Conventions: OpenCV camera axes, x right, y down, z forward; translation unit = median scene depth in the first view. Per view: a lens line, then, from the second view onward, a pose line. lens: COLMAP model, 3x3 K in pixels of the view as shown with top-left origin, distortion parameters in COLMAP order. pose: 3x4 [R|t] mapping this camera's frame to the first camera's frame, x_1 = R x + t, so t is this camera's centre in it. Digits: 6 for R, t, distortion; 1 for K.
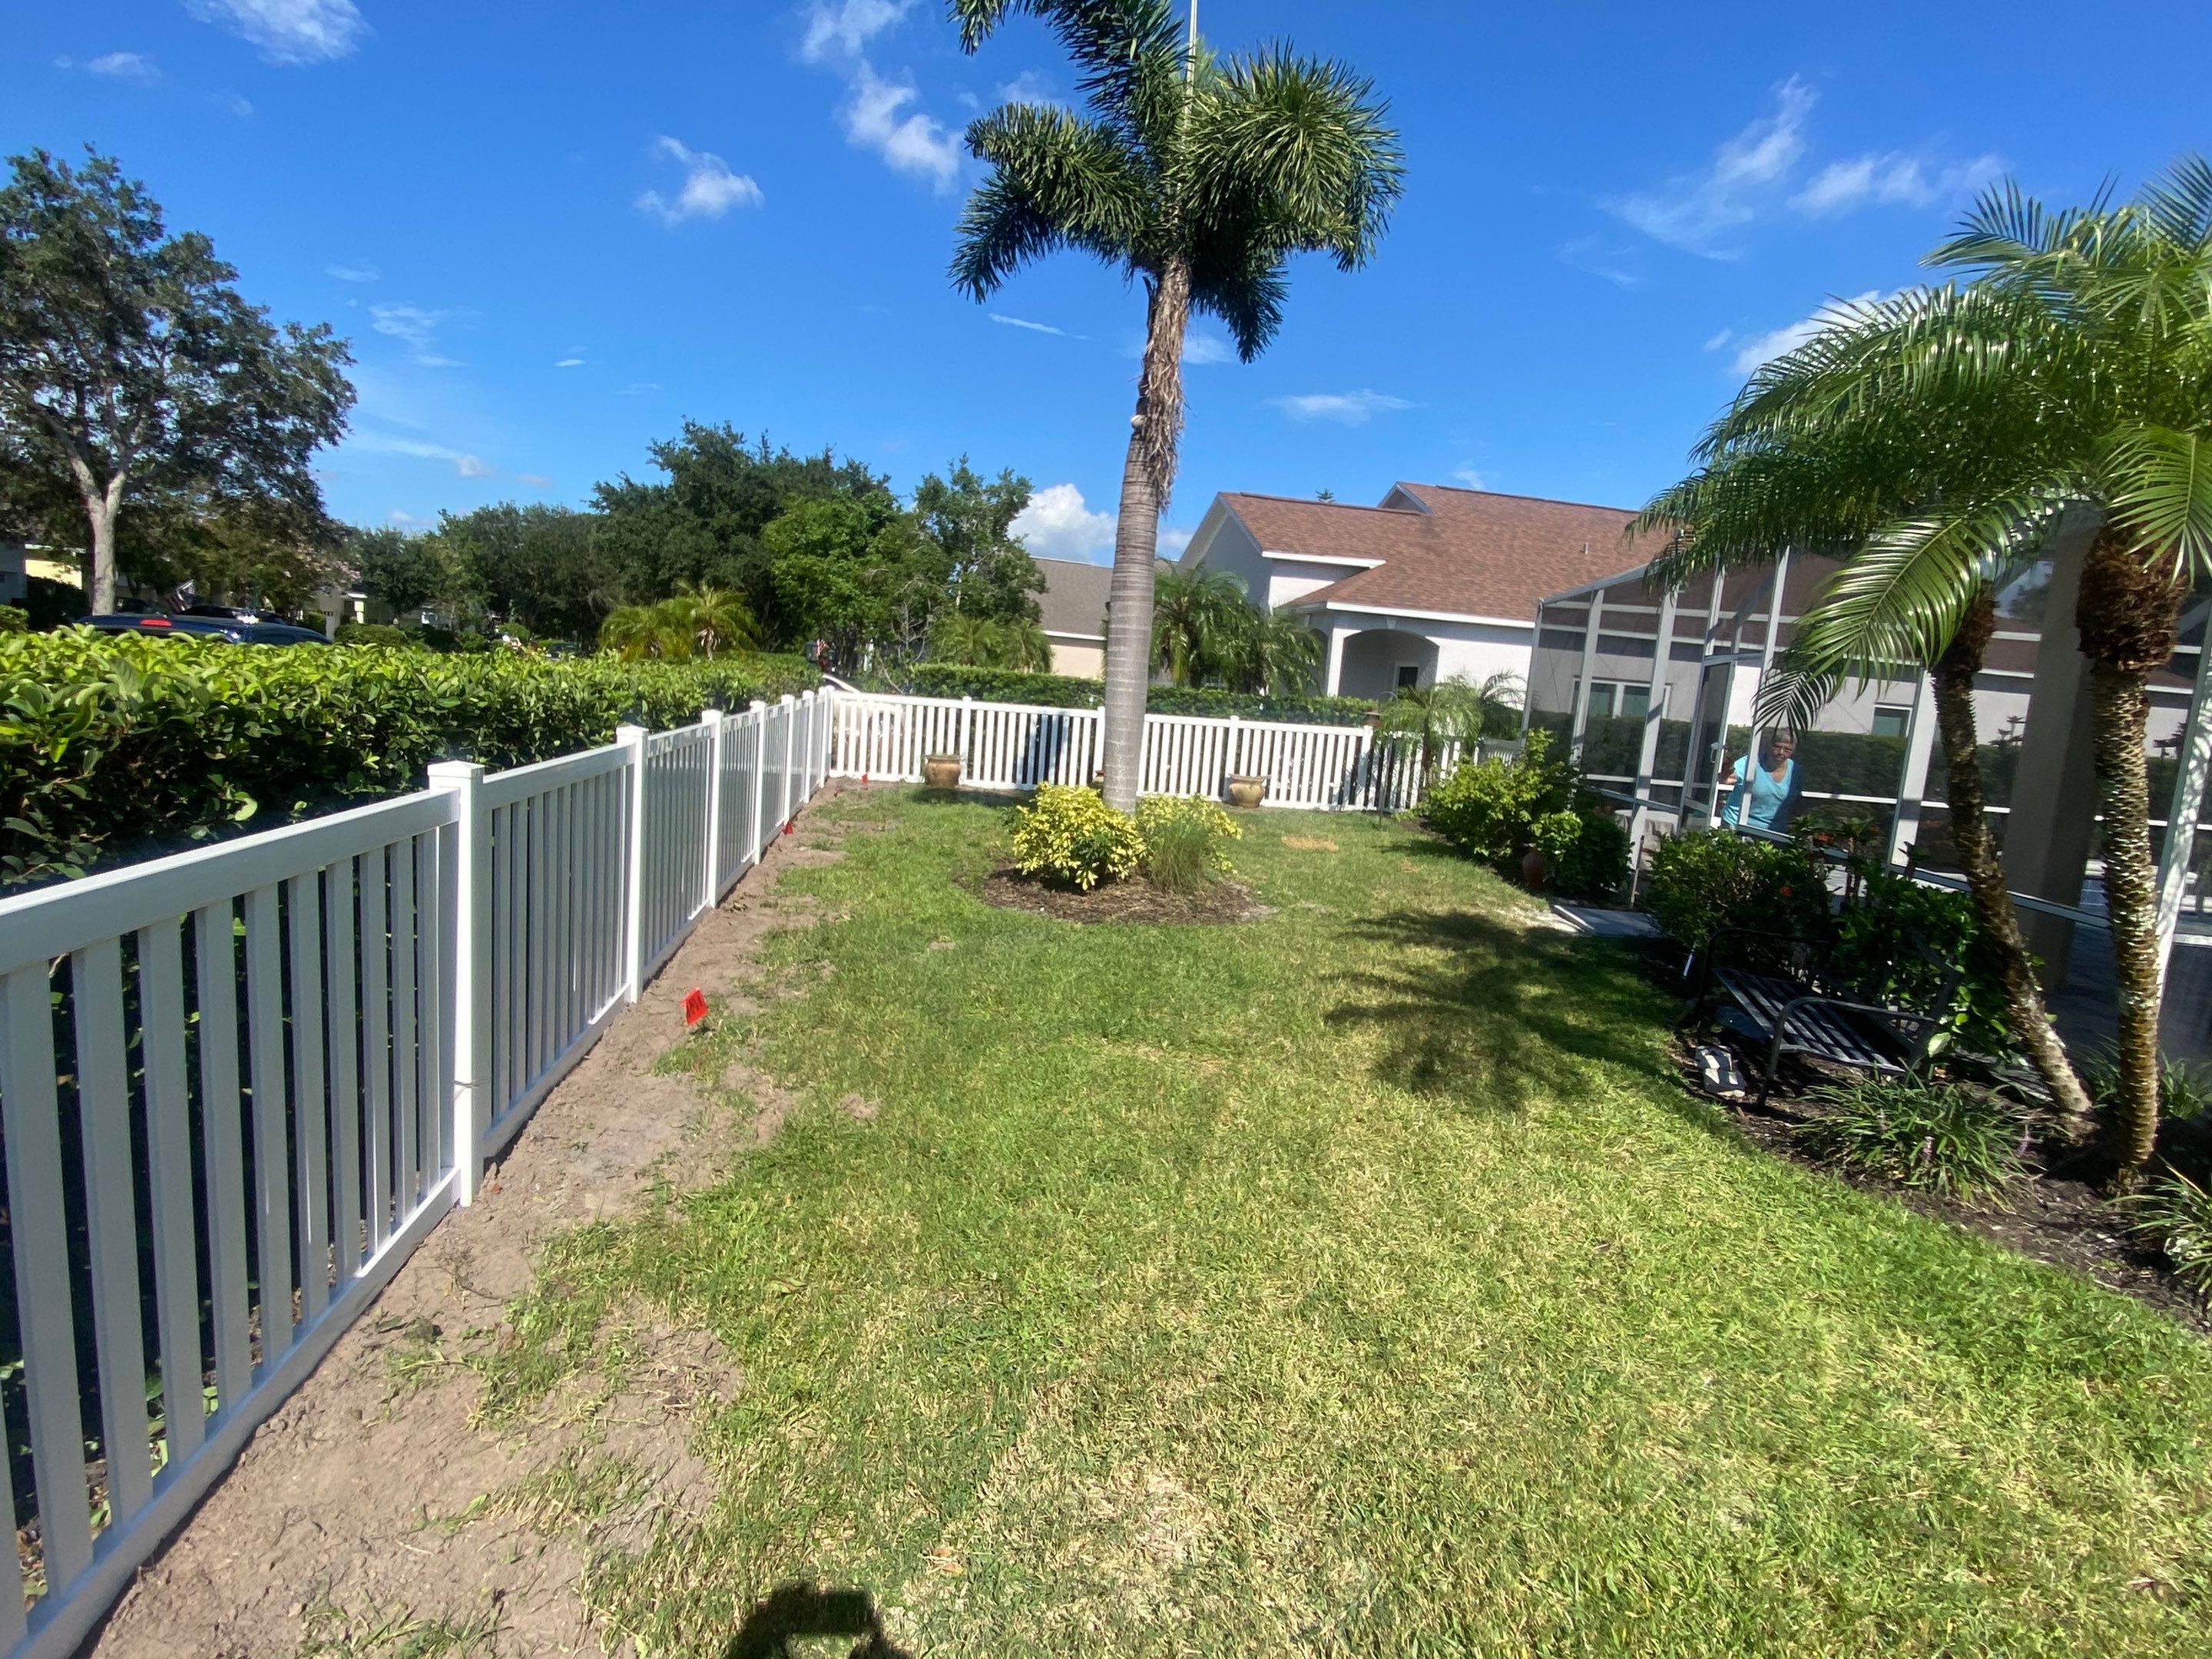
lens RADIAL K [[1109.1, 0, 1114.6], [0, 1109.1, 846.7], [0, 0, 1]] dist [0.025719, -0.025682]
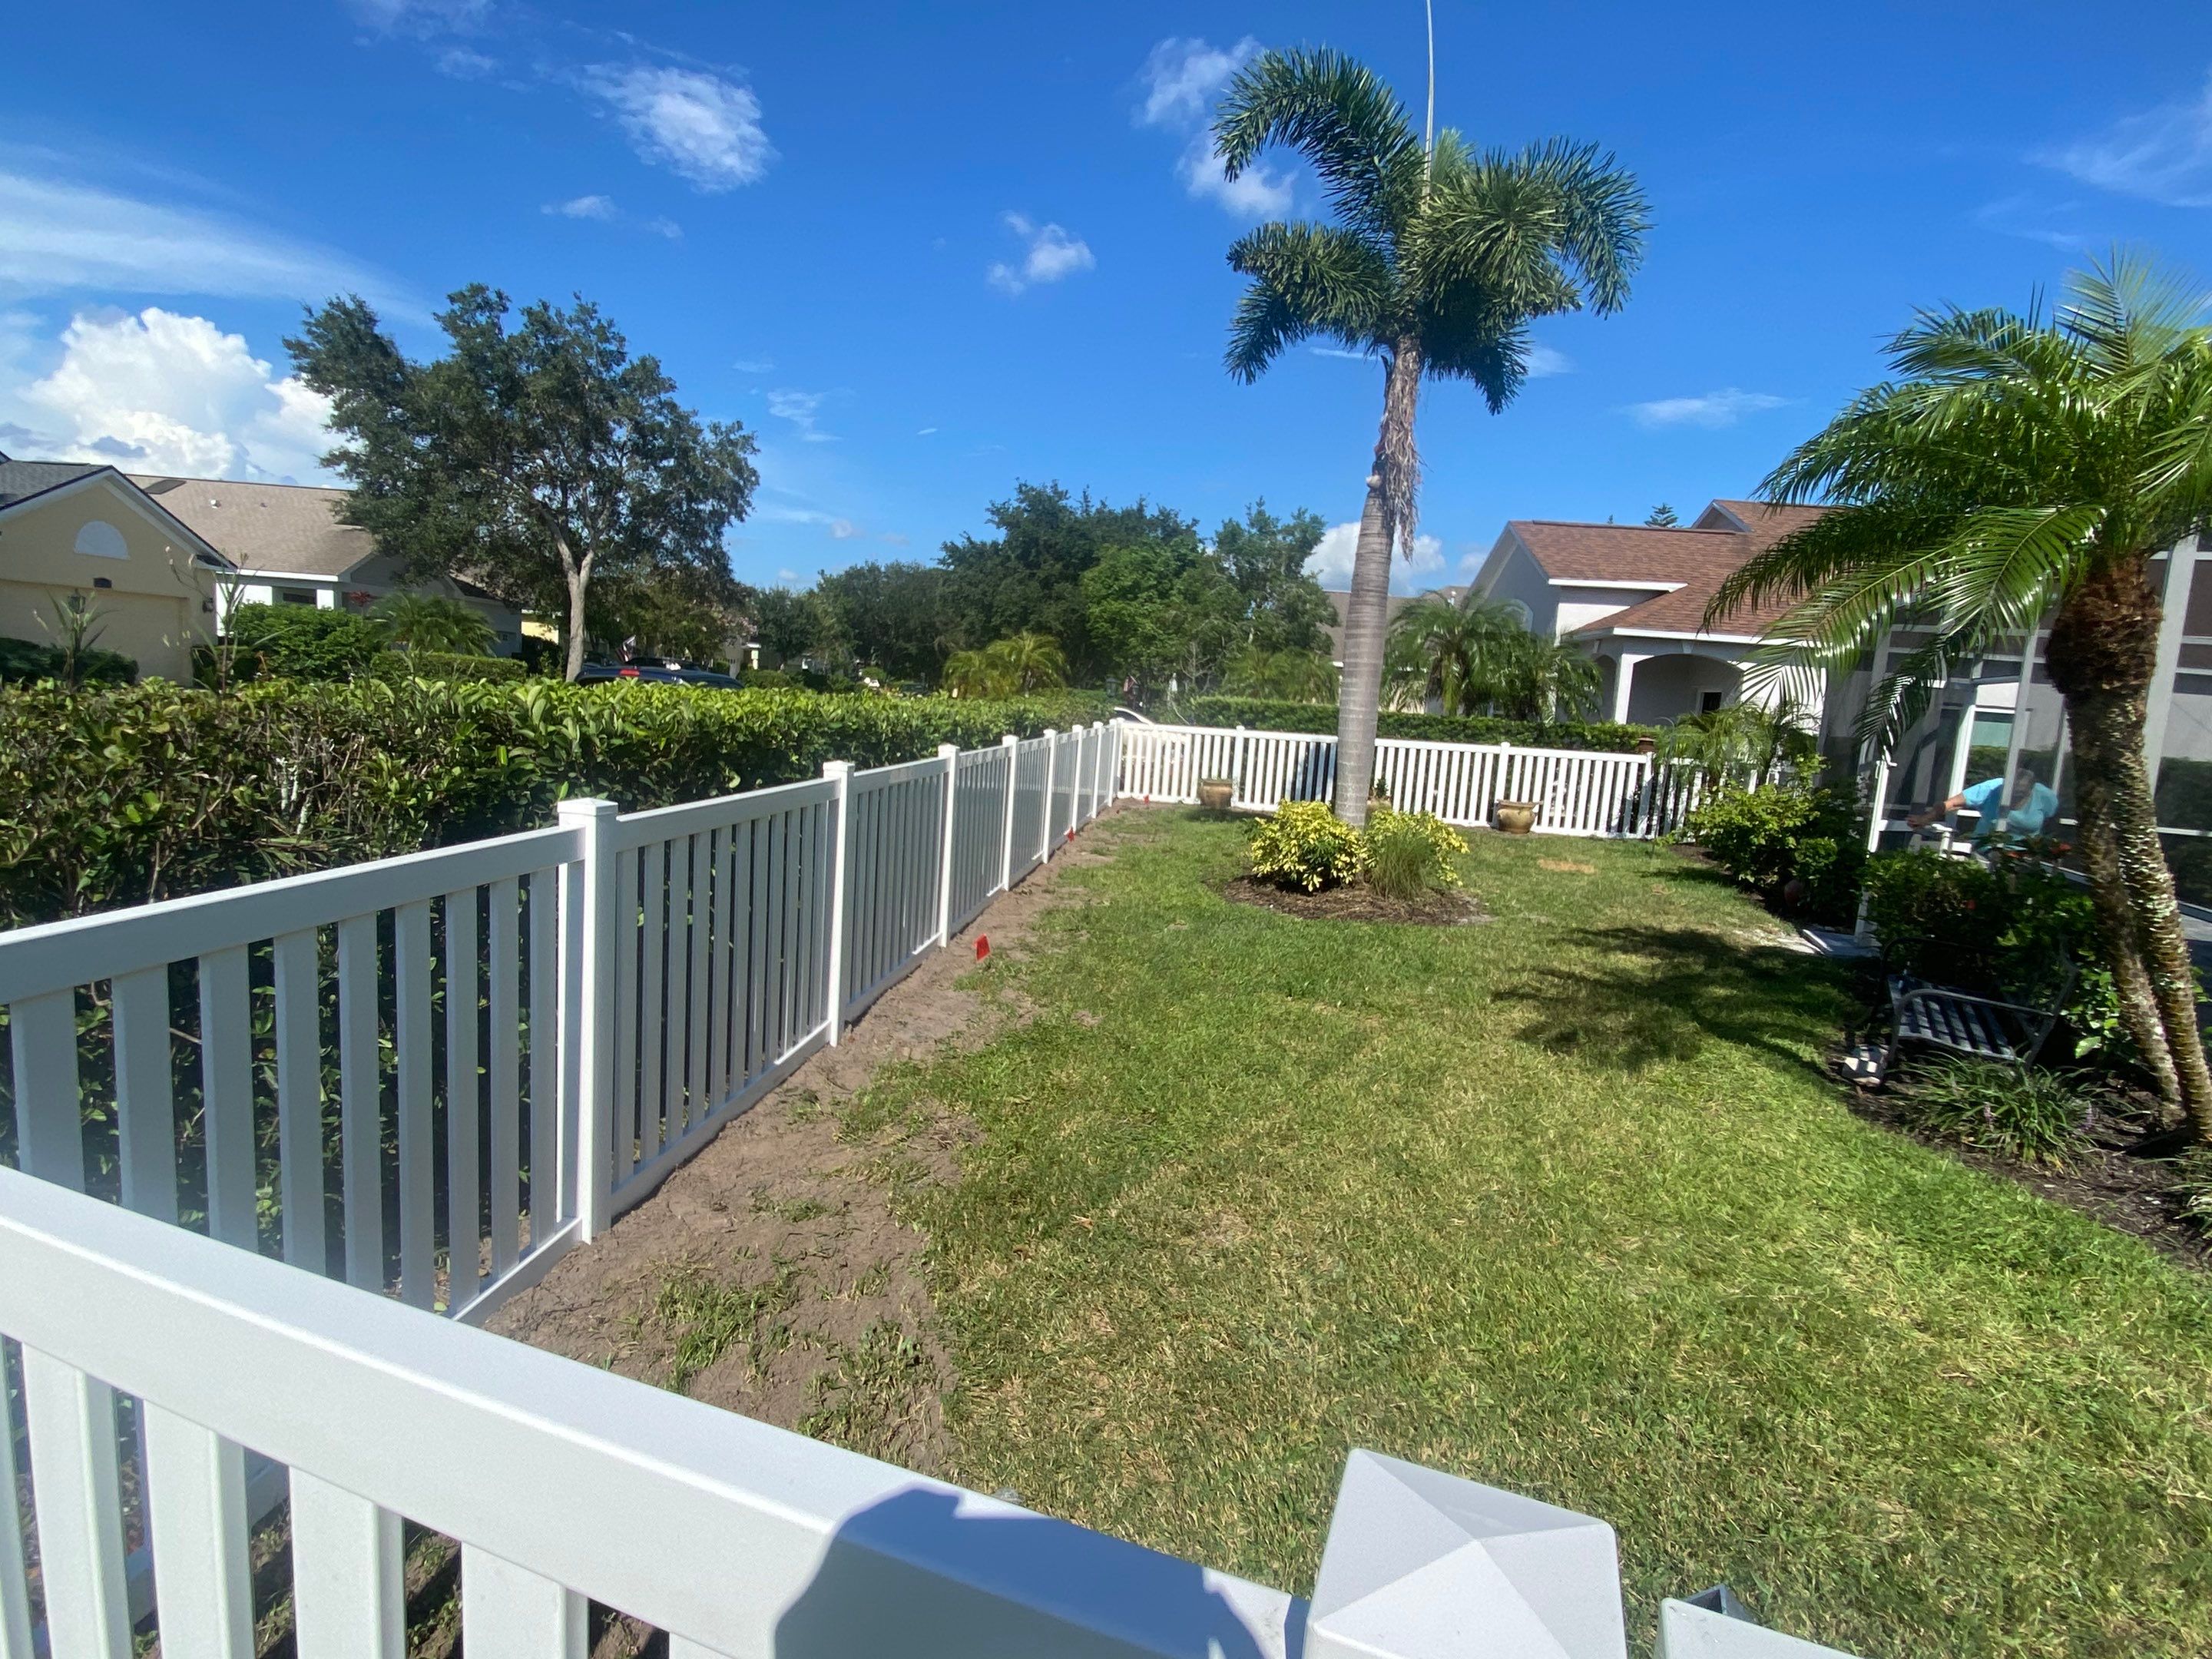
lens RADIAL K [[1108.7, 0, 1087.7], [0, 1108.7, 833.0], [0, 0, 1]] dist [0.049237, -0.000639]
pose [[0.955967, 0.022681, -0.292598, 0.038806], [-0.034613, 0.998764, -0.035666, 0.012502], [0.291427, 0.044223, 0.955570, -0.074163]]
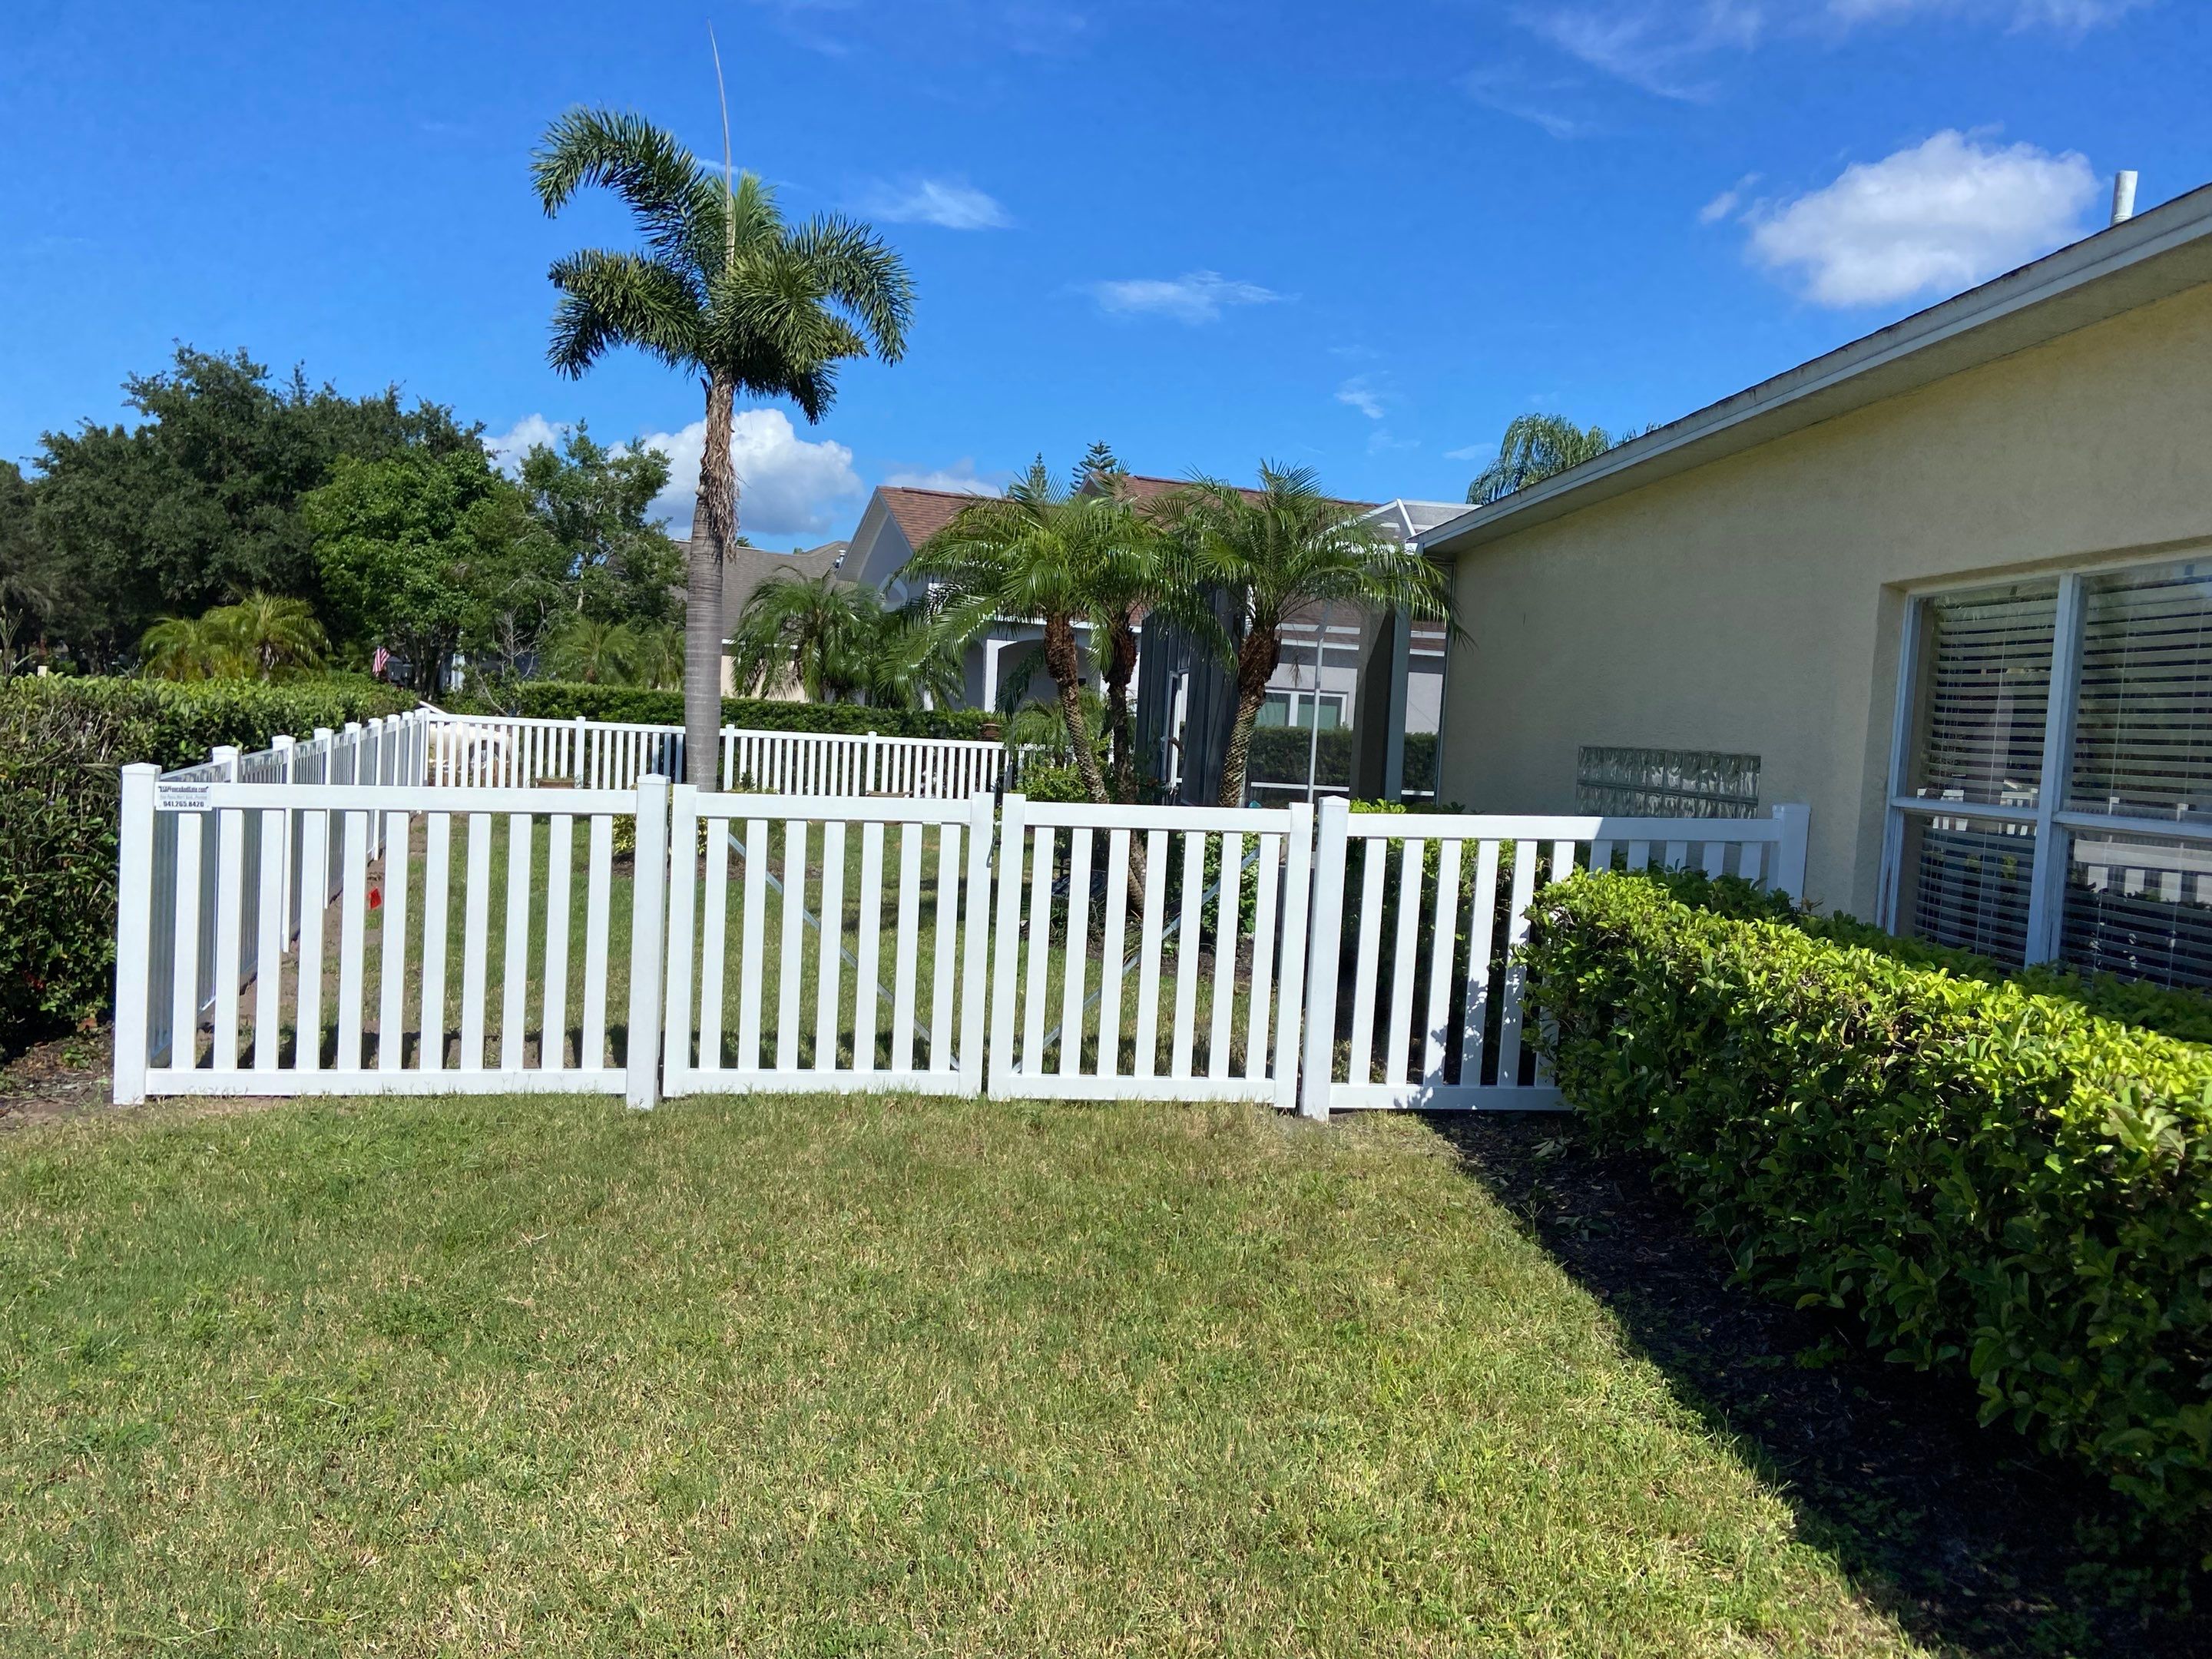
lens RADIAL K [[1688.4, 0, 1193.2], [0, 1688.4, 870.0], [0, 0, 1]] dist [0.000711, -0.007481]
pose [[0.980722, -0.035194, 0.192214, 0.084357], [0.044166, 0.998116, -0.042595, 0.068774], [-0.190353, 0.050263, 0.980428, -0.433480]]
